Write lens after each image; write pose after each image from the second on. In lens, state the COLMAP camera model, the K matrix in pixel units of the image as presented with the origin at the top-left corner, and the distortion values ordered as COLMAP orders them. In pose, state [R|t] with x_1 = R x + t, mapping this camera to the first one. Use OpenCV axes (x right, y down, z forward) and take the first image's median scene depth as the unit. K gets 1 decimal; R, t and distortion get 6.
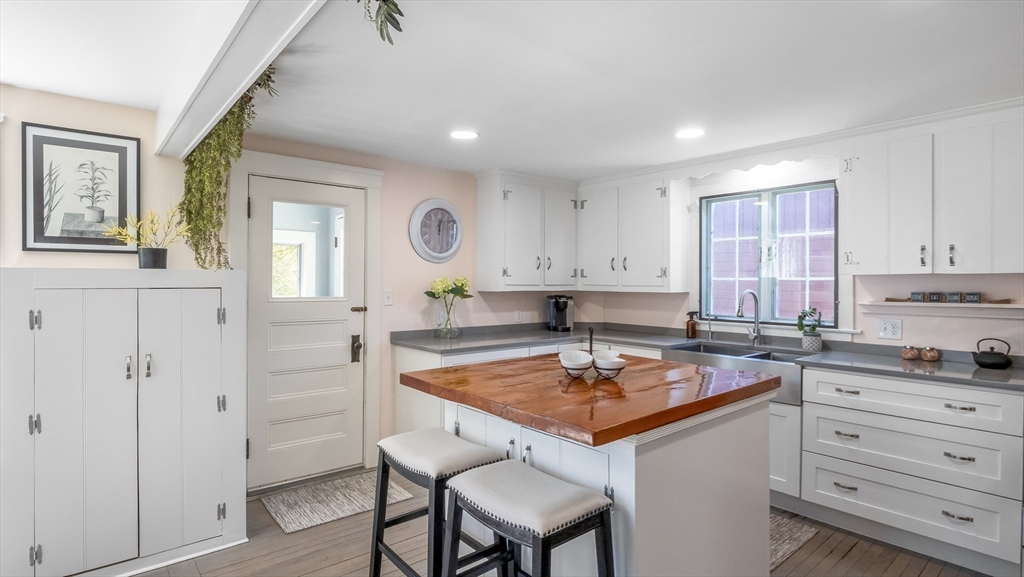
lens RADIAL K [[509.3, 0, 511.1], [0, 509.3, 279.6], [0, 0, 1]] dist [0.001092, -0.011378]
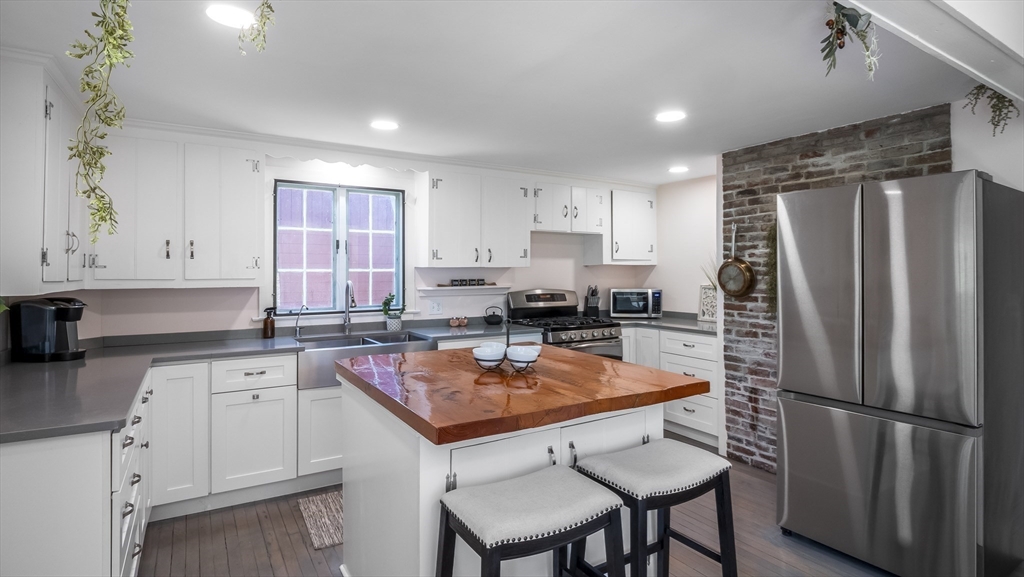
lens RADIAL K [[509.3, 0, 511.1], [0, 509.3, 279.6], [0, 0, 1]] dist [0.001092, -0.011378]
pose [[0.149561, -0.018829, 0.988573, -0.672778], [-0.001424, 0.999814, 0.019258, -0.004403], [-0.988751, -0.004288, 0.149506, 0.681642]]
